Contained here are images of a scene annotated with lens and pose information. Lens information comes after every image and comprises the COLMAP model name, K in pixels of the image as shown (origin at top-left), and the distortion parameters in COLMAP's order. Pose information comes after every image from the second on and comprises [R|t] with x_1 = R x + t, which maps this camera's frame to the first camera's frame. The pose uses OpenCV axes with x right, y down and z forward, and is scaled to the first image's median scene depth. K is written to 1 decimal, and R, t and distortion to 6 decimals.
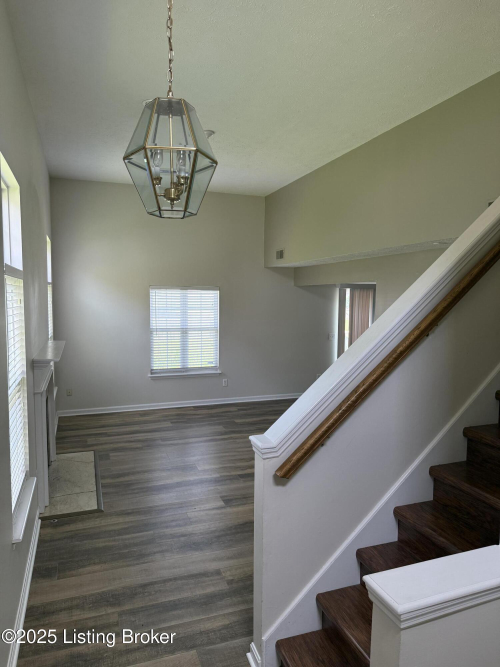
lens RADIAL K [[485.1, 0, 252.5], [0, 485.1, 334.3], [0, 0, 1]] dist [0.001001, -0.034722]
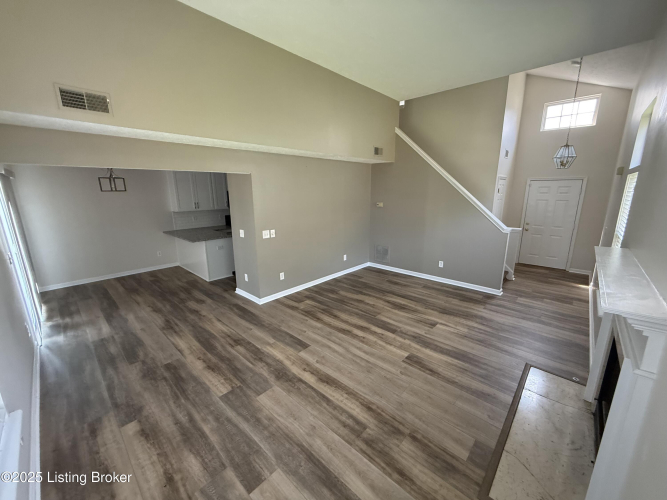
lens RADIAL K [[269.2, 0, 333.6], [0, 269.2, 252.8], [0, 0, 1]] dist [0.002679, -0.000215]
pose [[-0.469636, -0.207873, 0.858039, -0.334580], [0.080350, 0.957788, 0.276017, -0.072399], [-0.879196, 0.198571, -0.433110, 0.921624]]
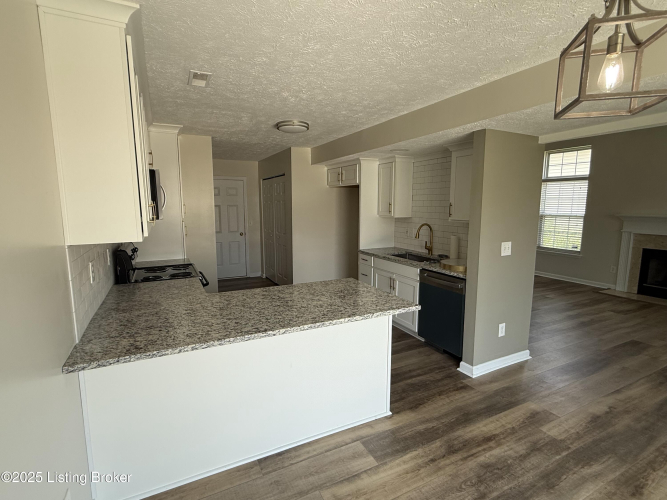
lens RADIAL K [[322.9, 0, 330.4], [0, 322.9, 250.4], [0, 0, 1]] dist [0.001270, 0.000363]
pose [[-0.991445, 0.005118, -0.130424, 0.530124], [-0.025573, 0.972248, 0.232550, -0.057299], [0.127995, 0.233896, -0.963800, 1.184109]]
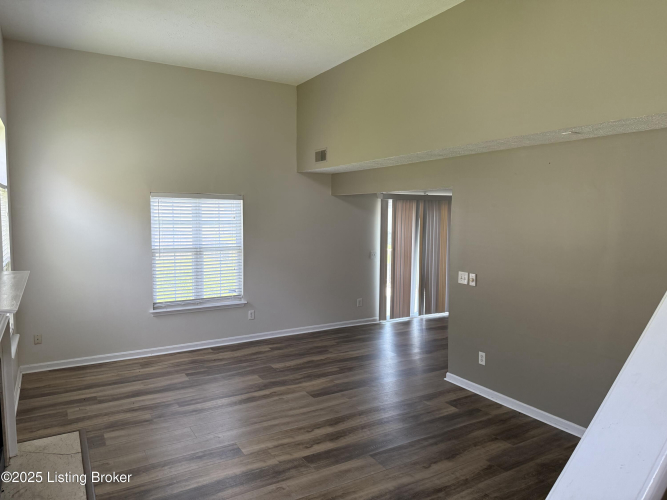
lens RADIAL K [[485.1, 0, 341.1], [0, 485.1, 245.8], [0, 0, 1]] dist [0.001001, -0.034722]
pose [[0.978788, -0.012968, 0.204464, -0.077742], [0.014365, 0.999883, -0.005349, -0.008918], [-0.204371, 0.008173, 0.978859, 0.197524]]
